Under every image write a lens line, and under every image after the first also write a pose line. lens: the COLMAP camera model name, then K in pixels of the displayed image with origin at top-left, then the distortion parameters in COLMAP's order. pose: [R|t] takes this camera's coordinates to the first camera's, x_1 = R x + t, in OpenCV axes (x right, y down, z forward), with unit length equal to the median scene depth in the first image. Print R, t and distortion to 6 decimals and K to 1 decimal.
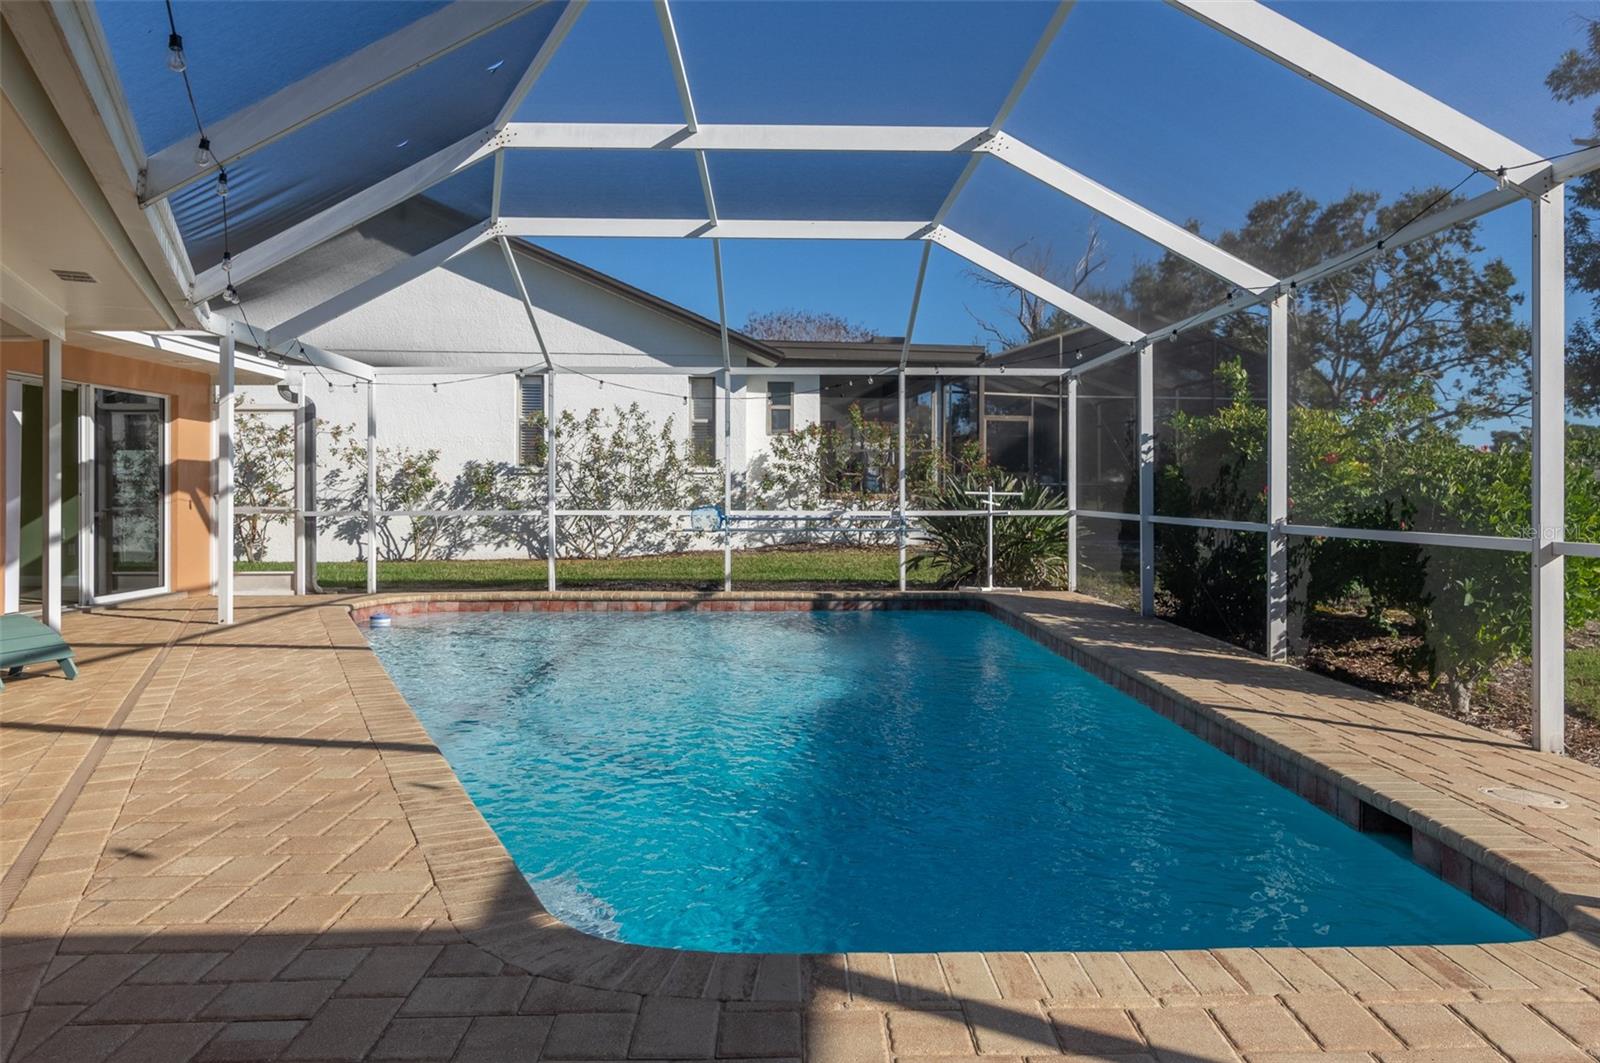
lens RADIAL K [[1064.6, 0, 800.1], [0, 1064.6, 488.4], [0, 0, 1]] dist [0.001292, -0.005472]
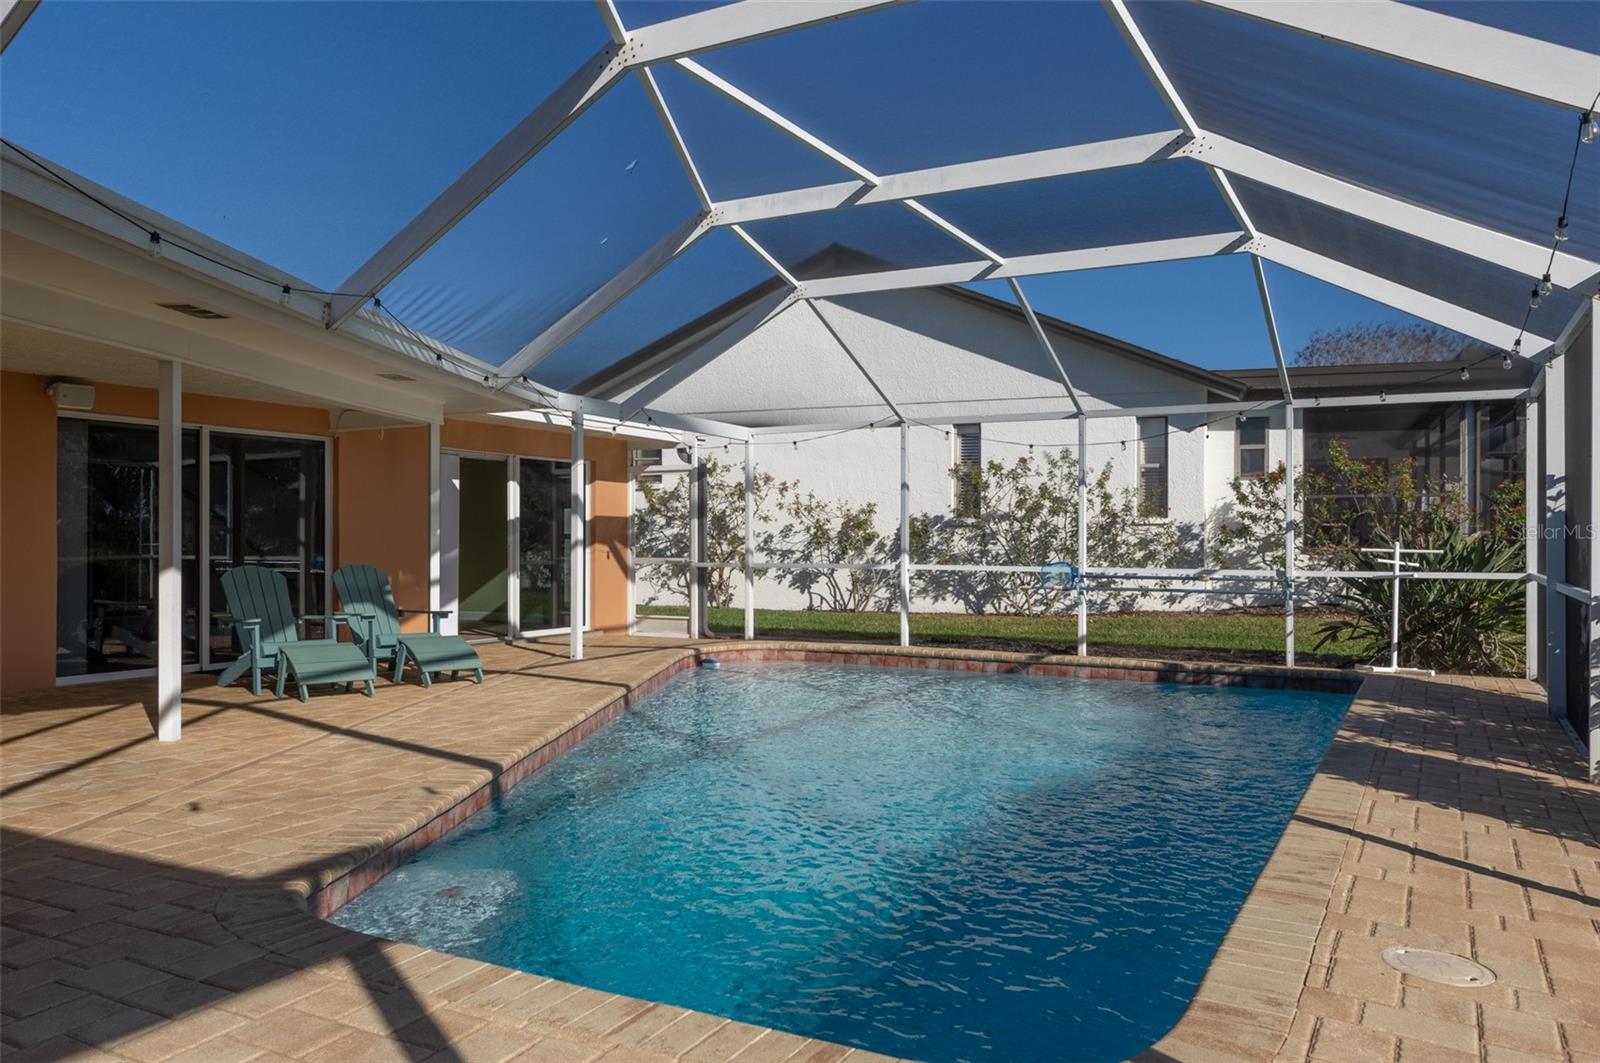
lens RADIAL K [[1153.2, 0, 801.6], [0, 1153.2, 534.5], [0, 0, 1]] dist [0.002804, -0.002729]
pose [[0.868386, 0.000796, -0.495889, 0.208334], [-0.002775, 0.999991, -0.003254, -0.003300], [0.495882, 0.004202, 0.868380, 0.019466]]
